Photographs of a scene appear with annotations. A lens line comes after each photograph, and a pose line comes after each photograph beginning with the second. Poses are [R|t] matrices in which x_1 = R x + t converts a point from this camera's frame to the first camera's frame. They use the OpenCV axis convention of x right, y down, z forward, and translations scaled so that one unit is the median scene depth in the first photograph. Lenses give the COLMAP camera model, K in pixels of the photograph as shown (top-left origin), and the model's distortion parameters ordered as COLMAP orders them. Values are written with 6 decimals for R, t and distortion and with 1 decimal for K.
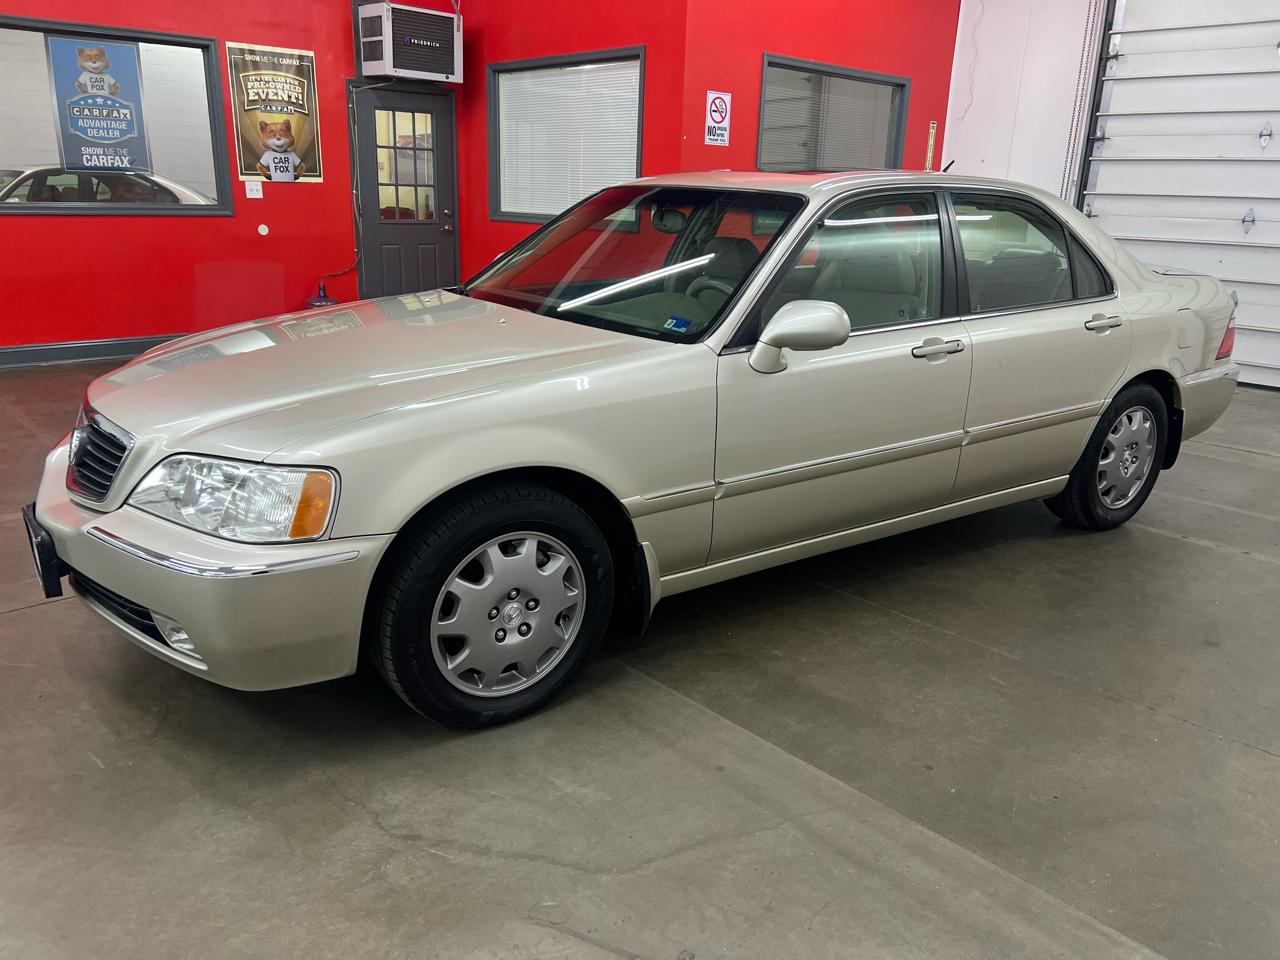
lens RADIAL K [[965.9, 0, 631.3], [0, 965.9, 478.6], [0, 0, 1]] dist [0.063638, -0.074492]
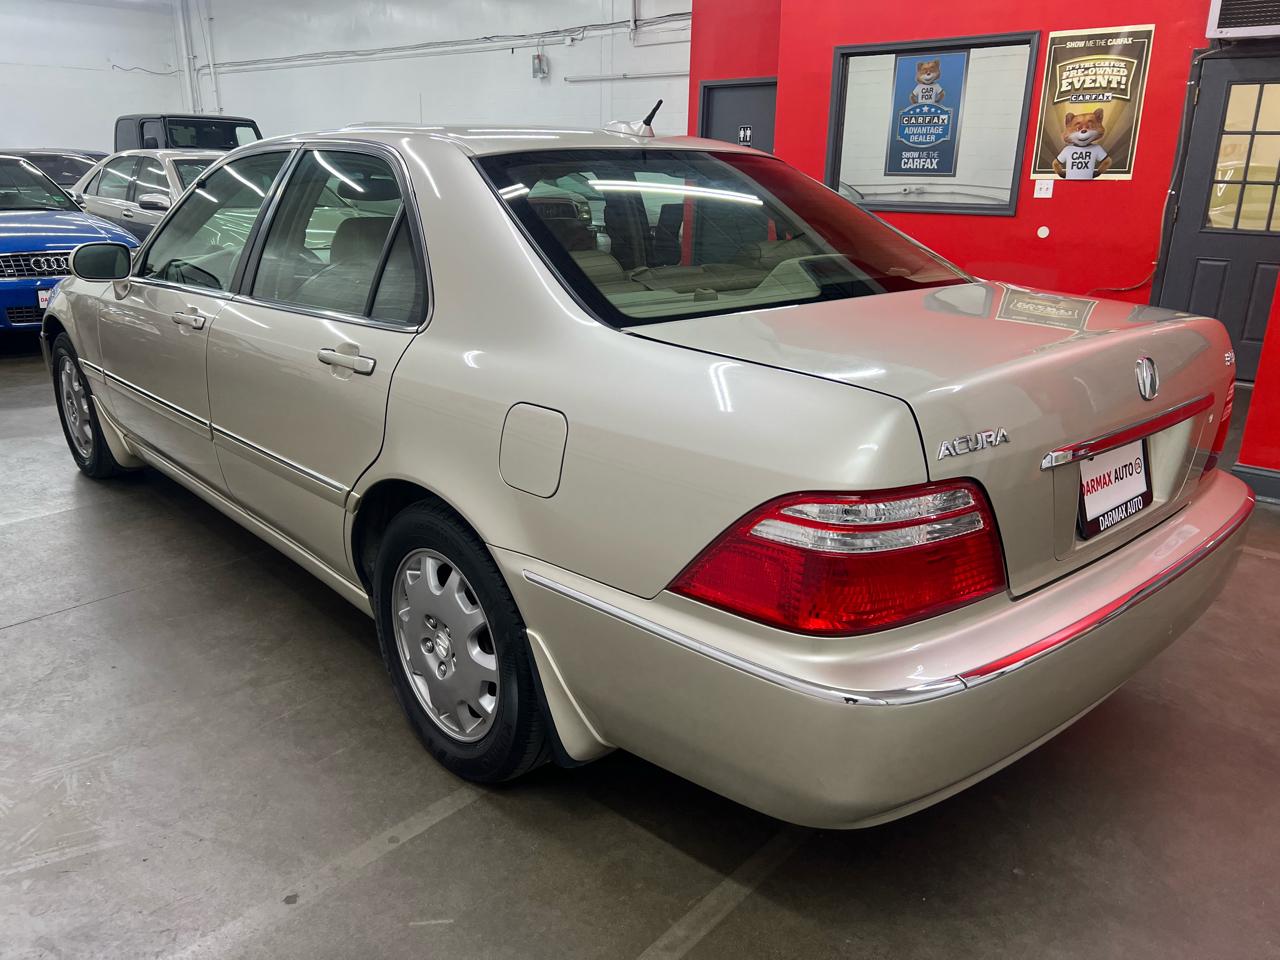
lens RADIAL K [[965.9, 0, 633.7], [0, 965.9, 483.4], [0, 0, 1]] dist [0.063638, -0.074492]
pose [[0.122467, 0.279263, -0.952373, 0.990573], [-0.298408, 0.925555, 0.233026, -0.253393], [0.946549, 0.255657, 0.196684, 0.963928]]
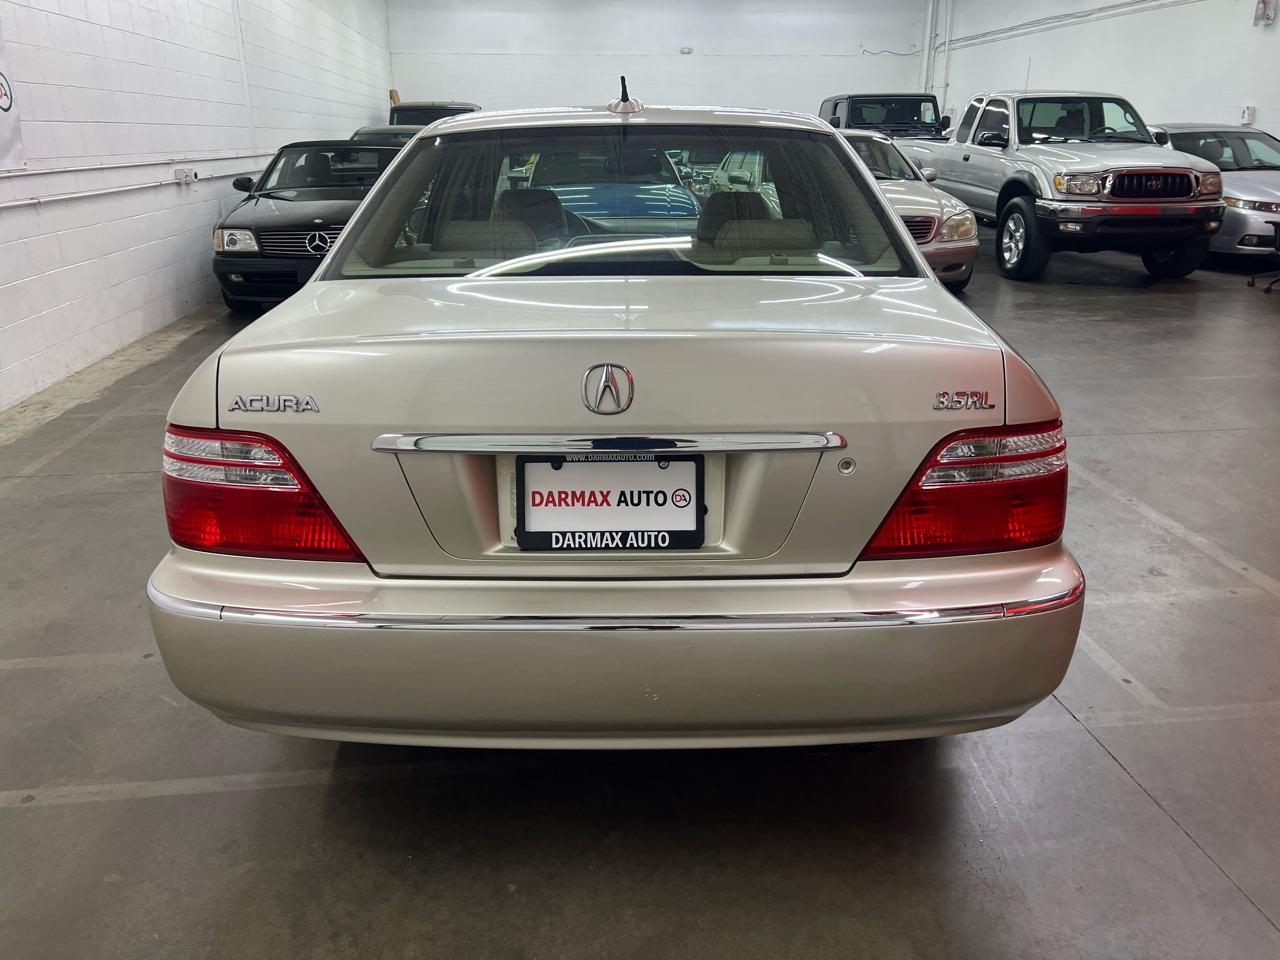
lens RADIAL K [[965.9, 0, 639.0], [0, 965.9, 474.4], [0, 0, 1]] dist [0.063638, -0.074492]
pose [[-0.588304, 0.241336, -0.771787, 0.881551], [-0.242908, 0.857605, 0.453331, -0.404650], [0.771294, 0.454170, -0.445911, 1.437167]]
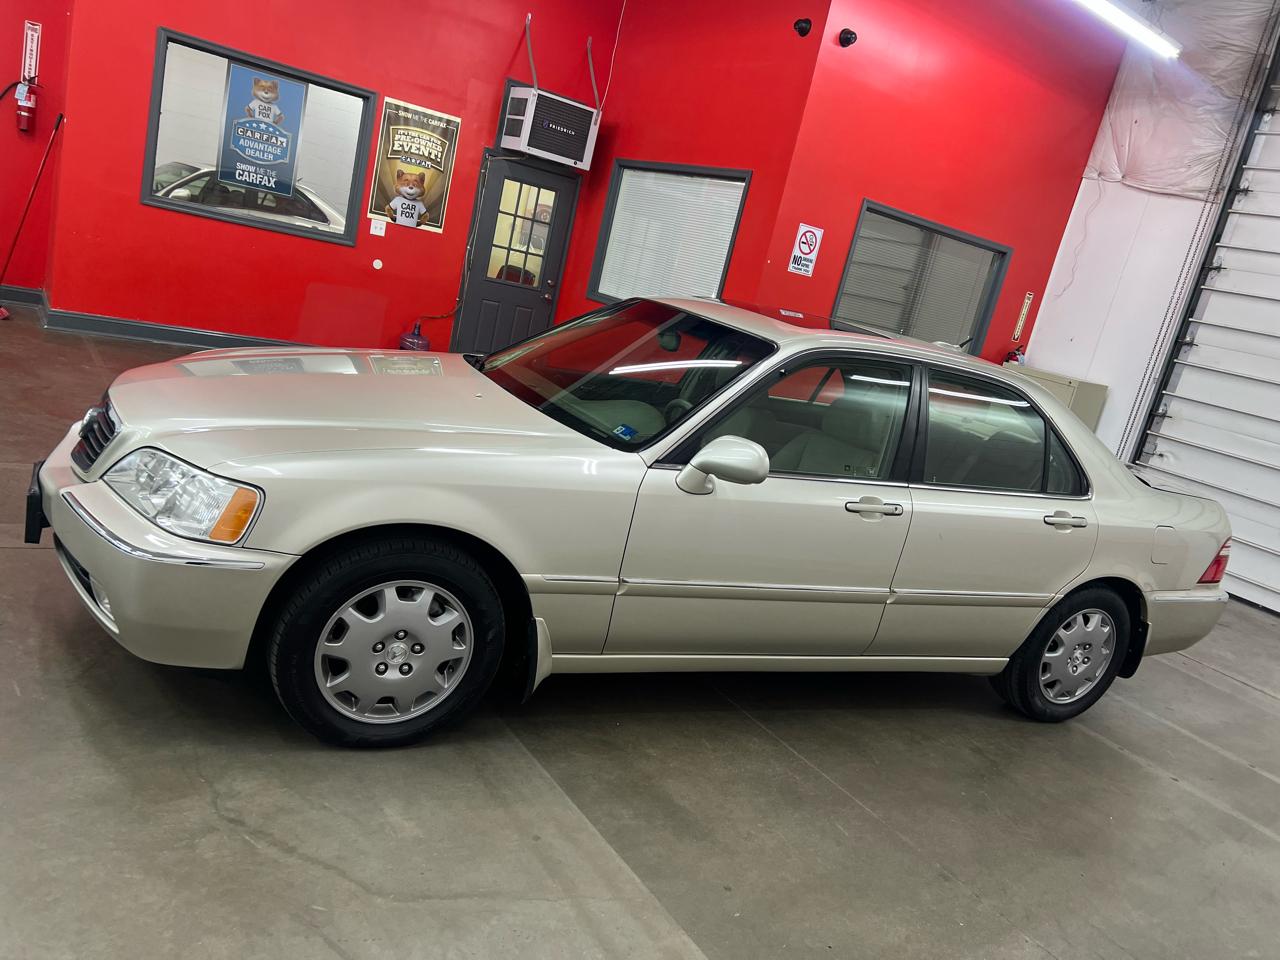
lens RADIAL K [[965.9, 0, 629.8], [0, 965.9, 479.4], [0, 0, 1]] dist [0.063638, -0.074492]
pose [[0.968944, 0.222990, -0.106877, 0.123632], [-0.230990, 0.970483, -0.069322, -0.021613], [0.088265, 0.091857, 0.991853, -0.058598]]
